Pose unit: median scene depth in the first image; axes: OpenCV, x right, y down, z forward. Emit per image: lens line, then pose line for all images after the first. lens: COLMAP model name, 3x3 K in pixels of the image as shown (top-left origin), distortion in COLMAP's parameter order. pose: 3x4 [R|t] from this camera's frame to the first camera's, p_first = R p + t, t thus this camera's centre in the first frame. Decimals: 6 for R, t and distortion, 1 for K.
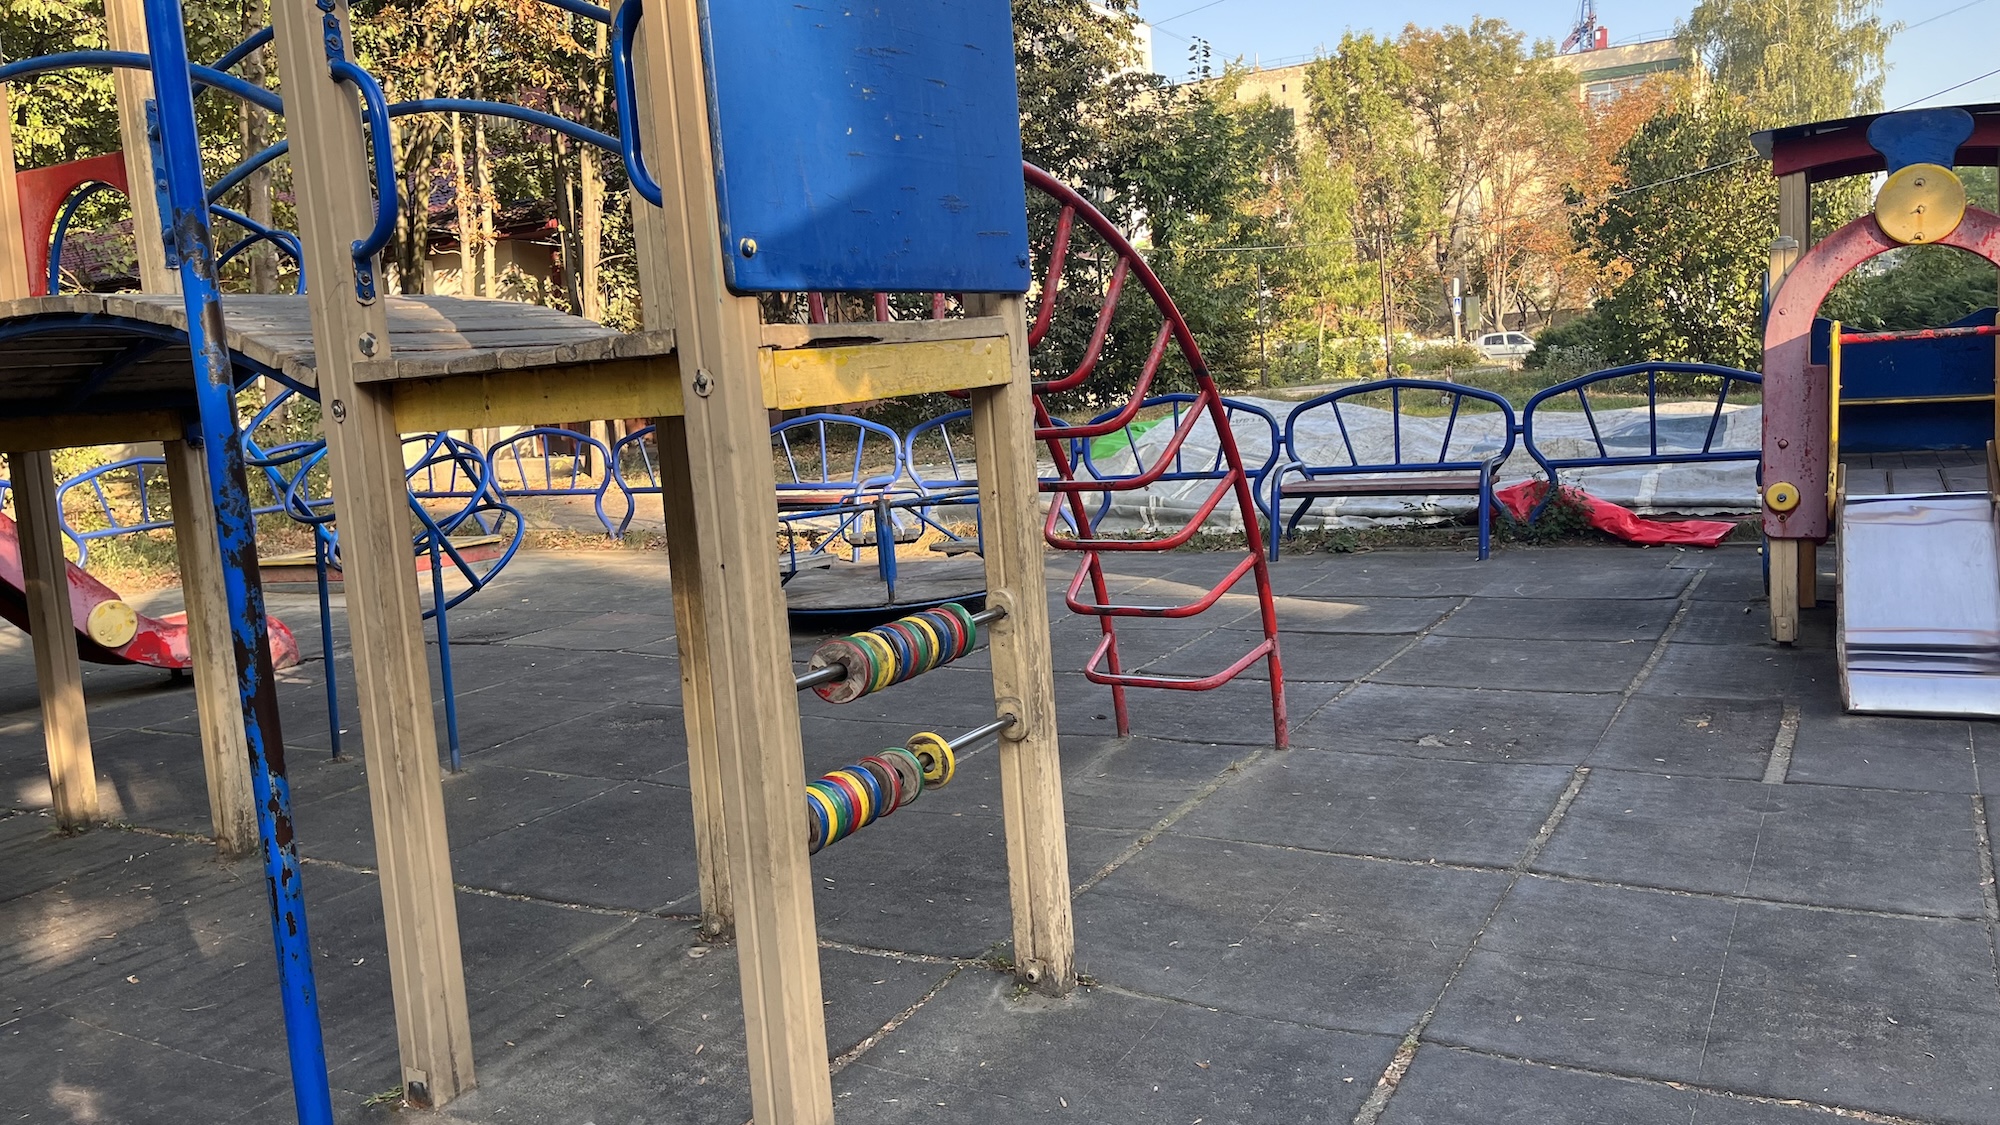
lens RADIAL K [[1510.5, 0, 990.9], [0, 1510.5, 559.2], [0, 0, 1]] dist [0.033550, -0.048559]
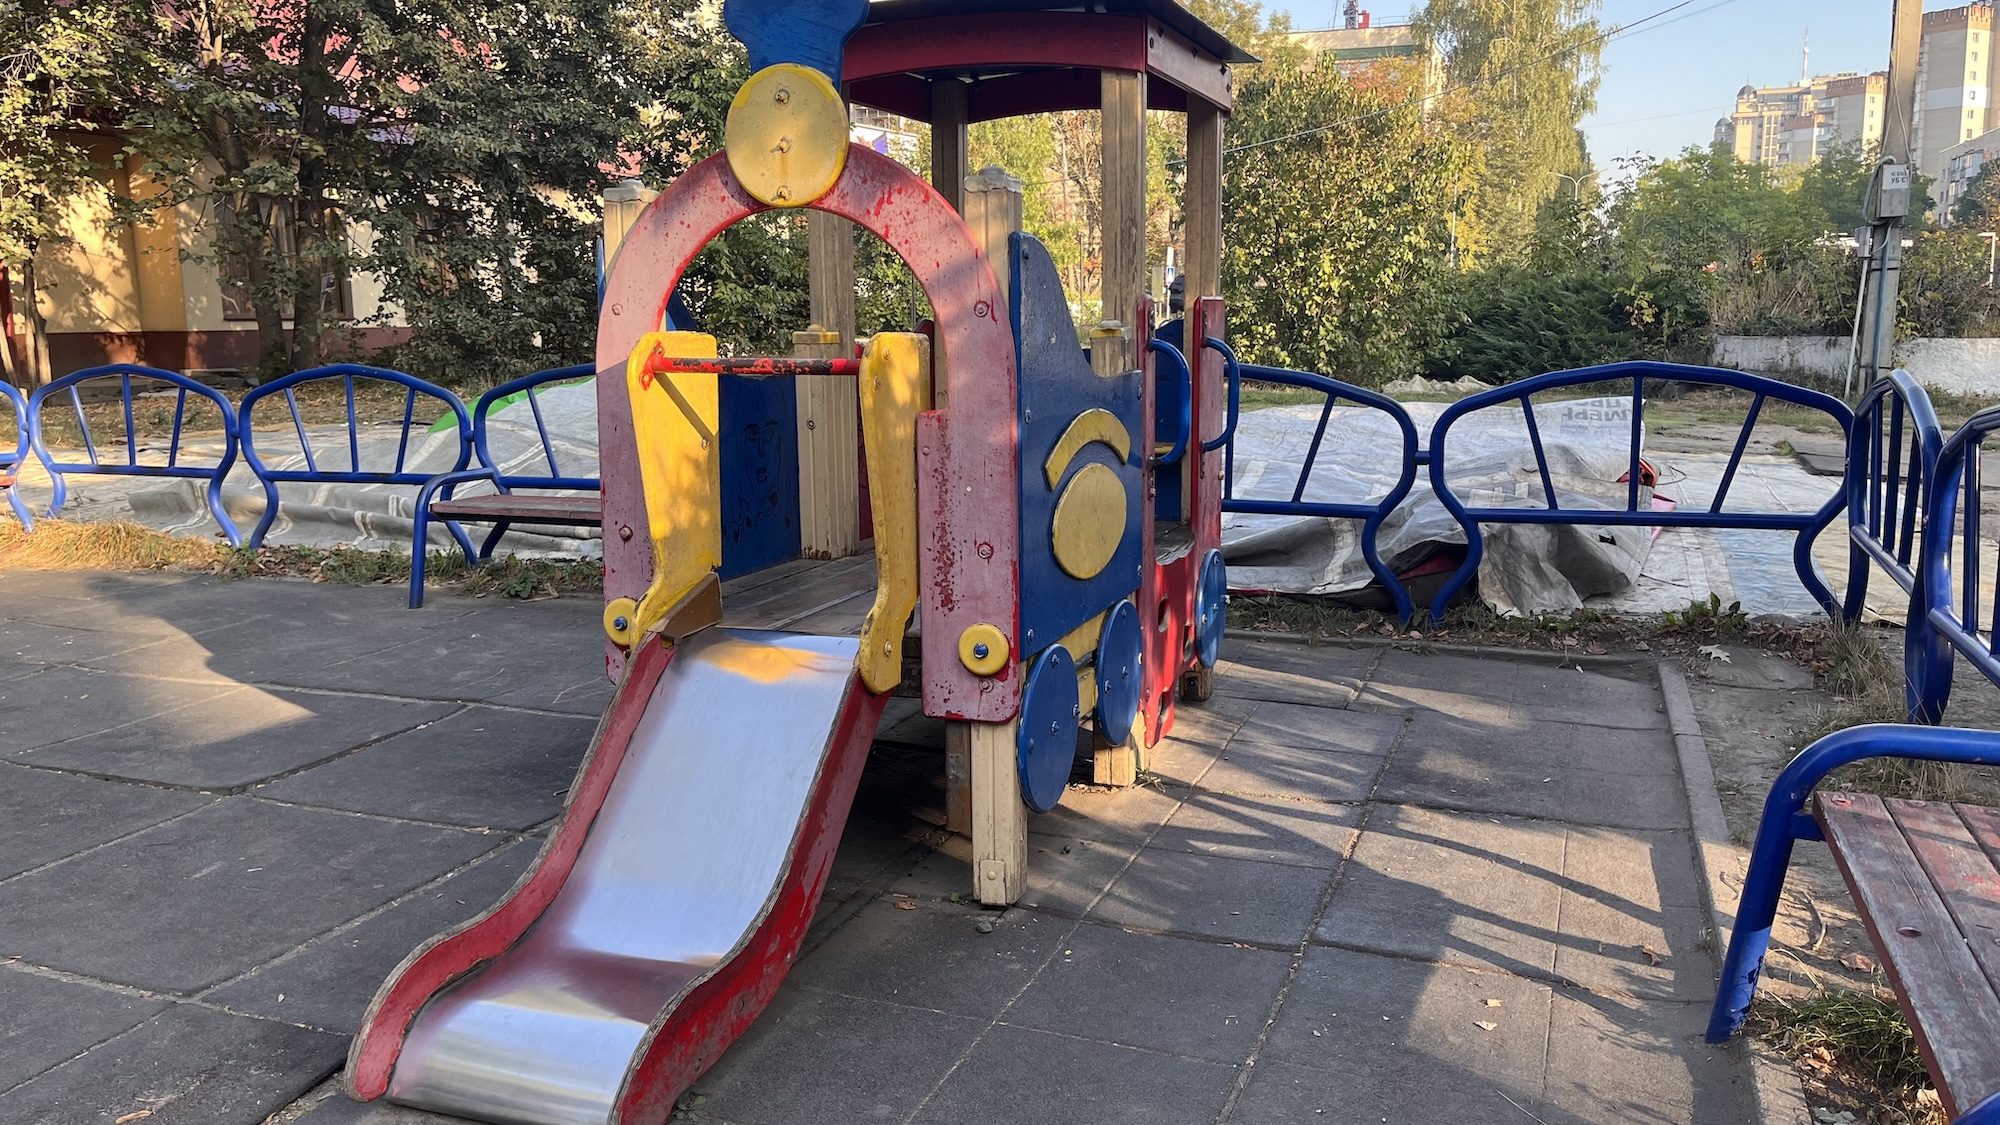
lens RADIAL K [[1510.5, 0, 1003.9], [0, 1510.5, 559.4], [0, 0, 1]] dist [0.033550, -0.048559]
pose [[0.987549, 0.035043, 0.153362, 0.045216], [-0.040224, 0.998716, 0.030805, -0.007036], [-0.152085, -0.036590, 0.987690, 0.030824]]
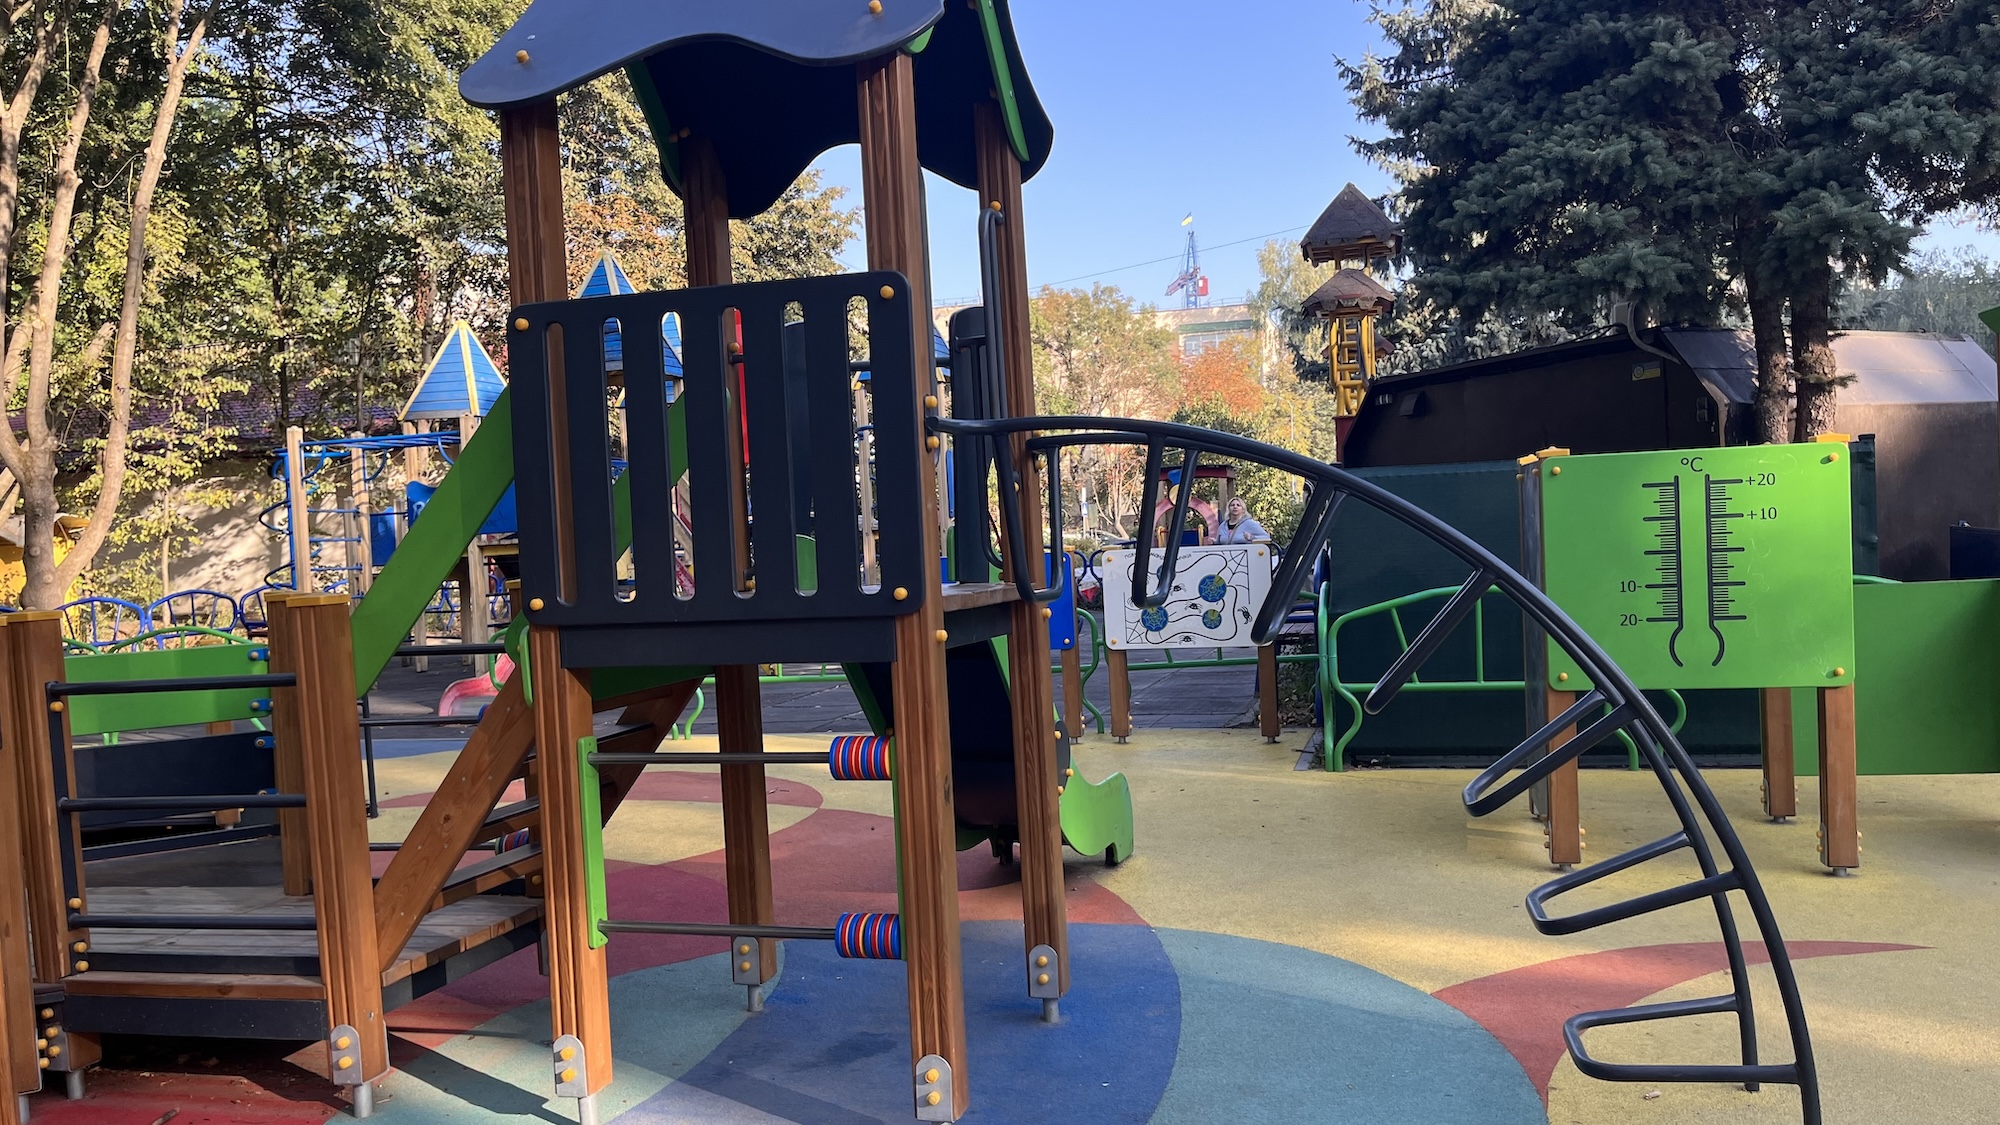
lens RADIAL K [[1510.5, 0, 1011.5], [0, 1510.5, 575.1], [0, 0, 1]] dist [0.033550, -0.048559]
pose [[0.970844, 0.017528, 0.239070, -0.047500], [0.009770, 0.993601, -0.112523, 0.026152], [-0.239513, 0.111578, 0.964460, -0.175095]]
